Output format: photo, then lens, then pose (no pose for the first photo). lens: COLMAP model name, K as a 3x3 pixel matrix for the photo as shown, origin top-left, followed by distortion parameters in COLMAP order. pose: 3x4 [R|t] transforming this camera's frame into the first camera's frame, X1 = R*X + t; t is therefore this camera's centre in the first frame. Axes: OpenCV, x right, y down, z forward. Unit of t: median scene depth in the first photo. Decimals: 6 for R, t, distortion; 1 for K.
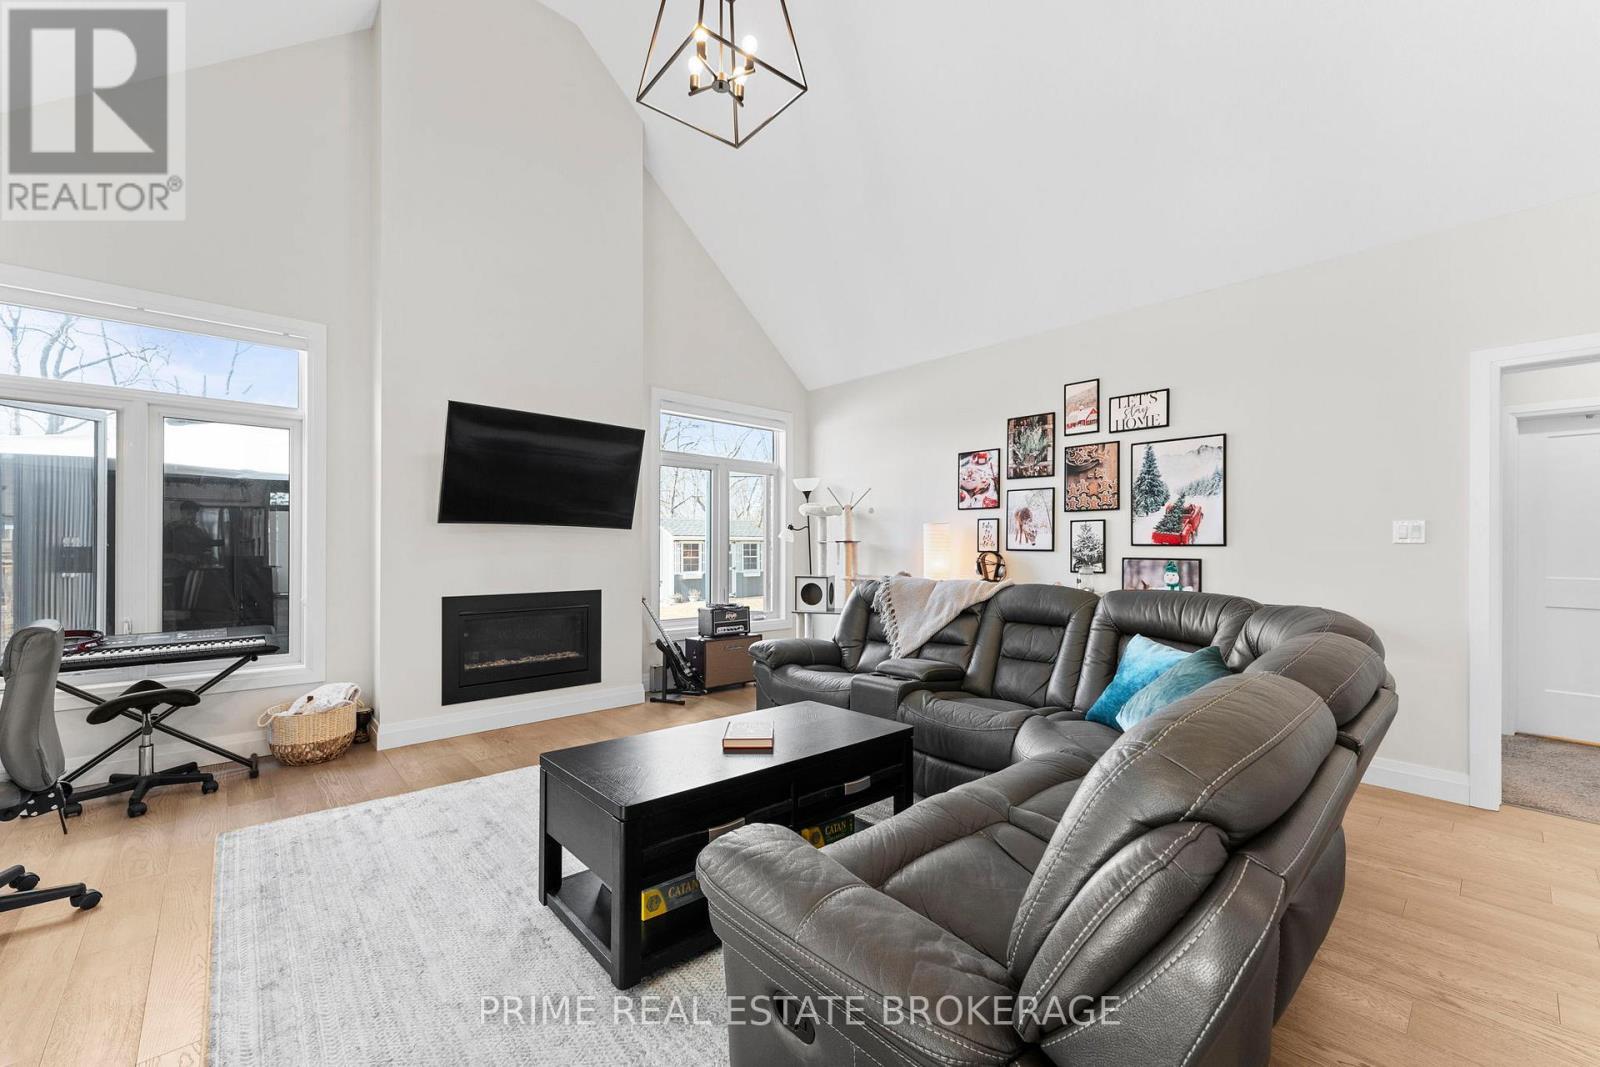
lens RADIAL K [[640.0, 0, 816.0], [0, 640.0, 546.2], [0, 0, 1]] dist [0.004247, -0.000941]
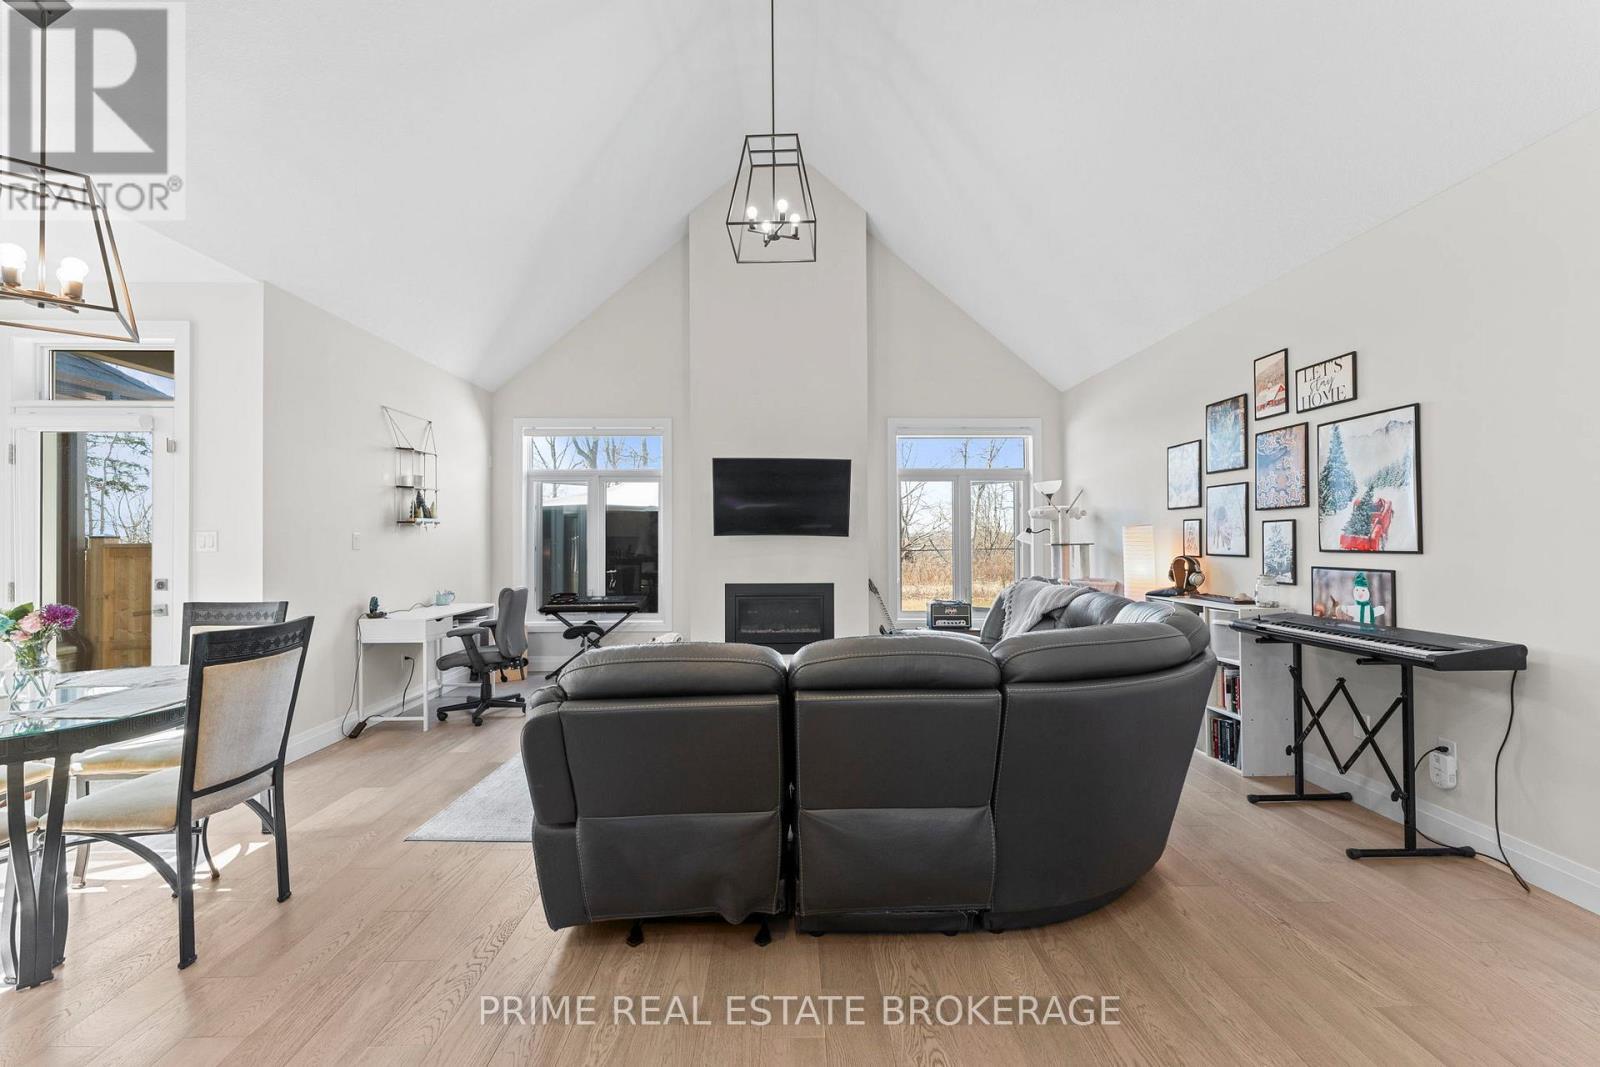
lens RADIAL K [[640.0, 0, 800.4], [0, 640.0, 531.8], [0, 0, 1]] dist [0.004247, -0.000941]
pose [[0.753560, -0.015647, -0.657193, 0.512364], [0.005399, 0.999830, -0.017614, -0.014558], [0.657357, 0.009725, 0.753516, -0.030147]]
